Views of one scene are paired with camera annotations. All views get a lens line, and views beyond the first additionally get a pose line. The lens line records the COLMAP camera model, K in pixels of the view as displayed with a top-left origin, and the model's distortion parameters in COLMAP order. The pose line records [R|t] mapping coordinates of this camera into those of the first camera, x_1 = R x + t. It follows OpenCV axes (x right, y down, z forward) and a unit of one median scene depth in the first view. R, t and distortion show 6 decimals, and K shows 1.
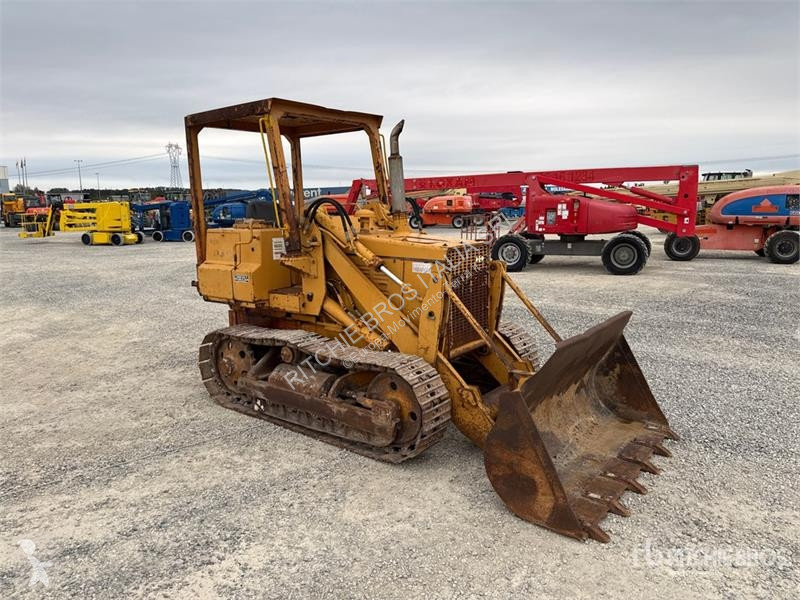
lens RADIAL K [[568.7, 0, 398.6], [0, 568.7, 292.5], [0, 0, 1]] dist [0.032825, -0.046661]
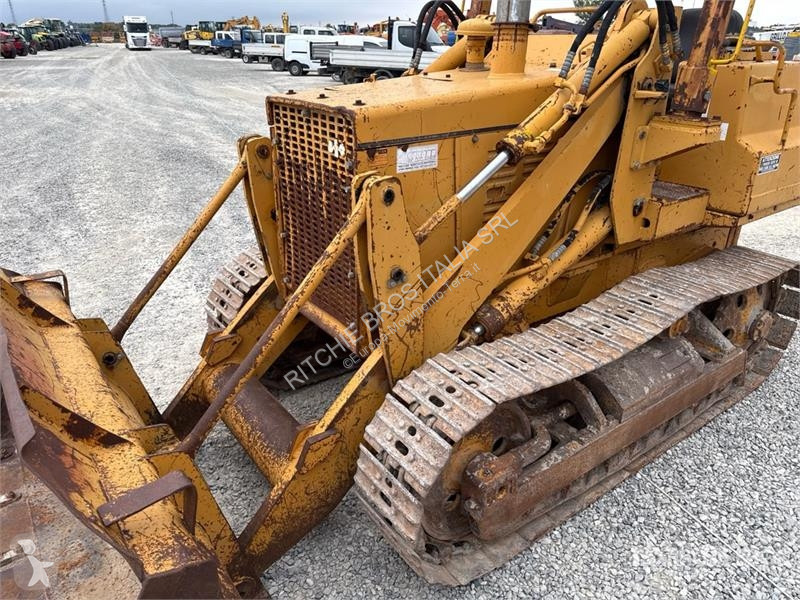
lens RADIAL K [[568.7, 0, 401.2], [0, 568.7, 293.8], [0, 0, 1]] dist [0.032825, -0.046661]
pose [[-0.255150, 0.416655, -0.872524, 0.481733], [-0.147615, 0.875028, 0.461017, -0.148194], [0.955567, 0.246426, -0.161759, 1.031669]]
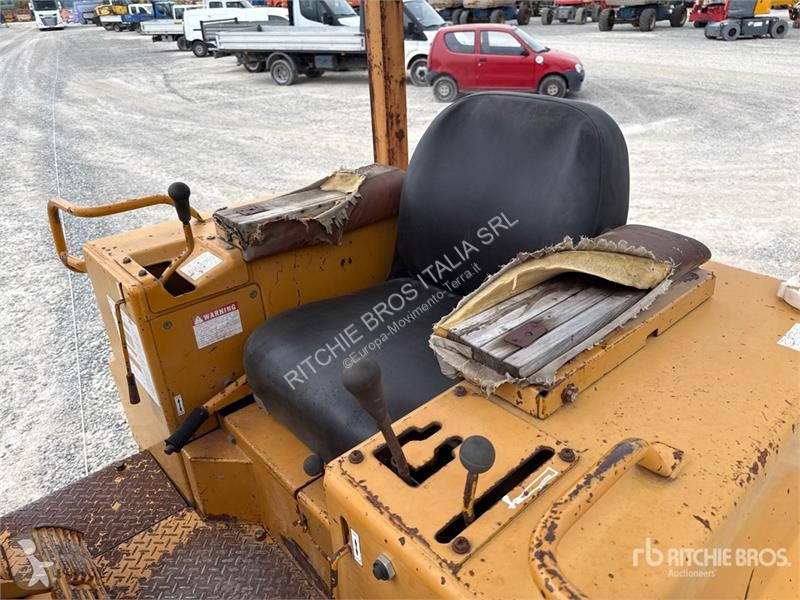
lens RADIAL K [[568.7, 0, 402.2], [0, 568.7, 313.3], [0, 0, 1]] dist [0.032825, -0.046661]
pose [[-0.175235, 0.510188, -0.842022, -0.058238], [-0.104509, 0.840784, 0.531188, -0.221697], [0.978964, 0.181082, -0.094016, 1.156327]]
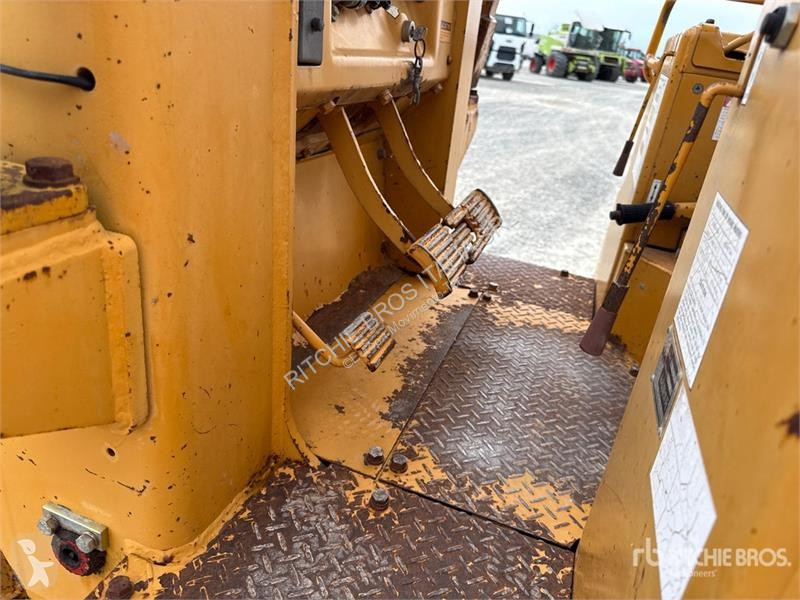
lens RADIAL K [[568.7, 0, 393.4], [0, 568.7, 287.6], [0, 0, 1]] dist [0.032825, -0.046661]
pose [[-0.942736, 0.052615, -0.329362, -0.061928], [-0.141476, 0.831167, 0.537724, -0.124730], [0.302047, 0.553528, -0.776127, 1.203118]]
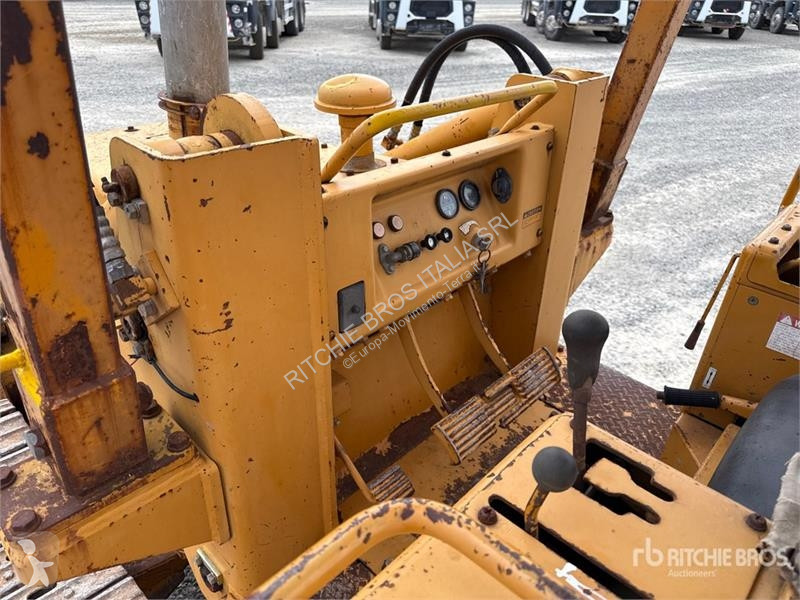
lens RADIAL K [[568.7, 0, 400.4], [0, 568.7, 299.0], [0, 0, 1]] dist [0.032825, -0.046661]
pose [[-0.996009, -0.053085, 0.071748, -0.115353], [0.003984, 0.776641, 0.629930, -0.220450], [-0.089162, 0.627702, -0.773330, 1.215688]]
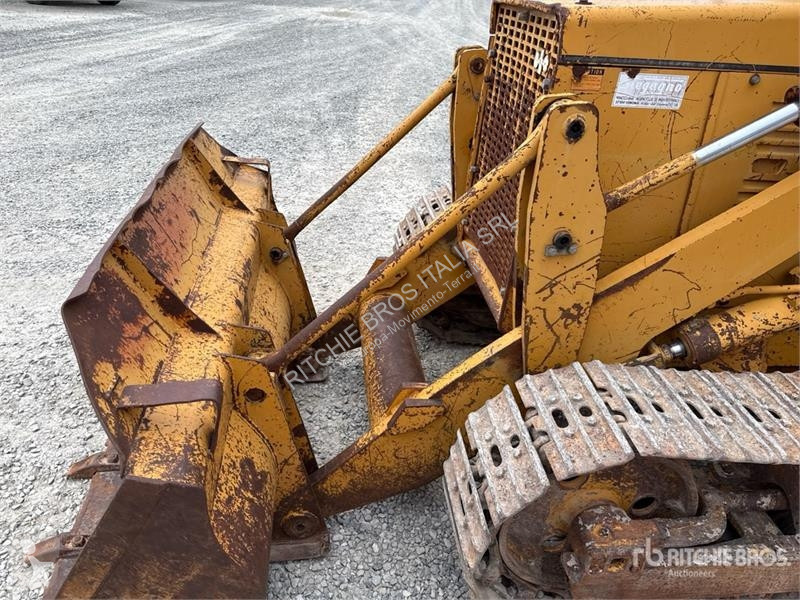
lens RADIAL K [[568.7, 0, 393.4], [0, 568.7, 301.6], [0, 0, 1]] dist [0.032825, -0.046661]
pose [[-0.709966, 0.339759, -0.616856, 0.397477], [-0.151428, 0.781783, 0.604884, -0.121499], [0.687763, 0.522857, -0.503591, 1.063480]]
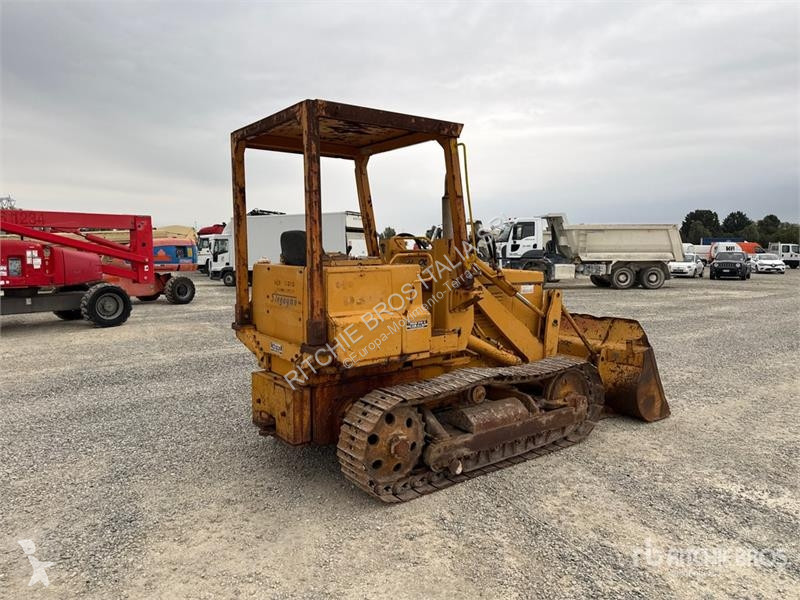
lens RADIAL K [[568.7, 0, 406.6], [0, 568.7, 292.7], [0, 0, 1]] dist [0.032825, -0.046661]
pose [[0.239692, -0.056685, 0.969193, -1.061389], [0.150413, 0.988408, 0.020609, -0.087446], [-0.959126, 0.140840, 0.245440, 0.818520]]
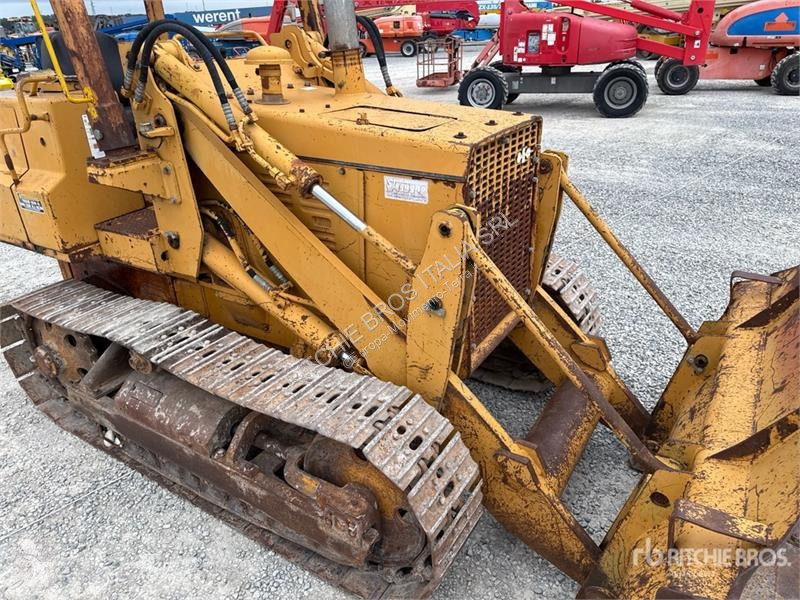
lens RADIAL K [[568.7, 0, 409.1], [0, 568.7, 297.4], [0, 0, 1]] dist [0.032825, -0.046661]
pose [[0.993230, -0.065889, 0.095669, -0.004289], [0.035997, 0.957612, 0.285802, -0.077340], [-0.110445, -0.280424, 0.953501, 0.477911]]
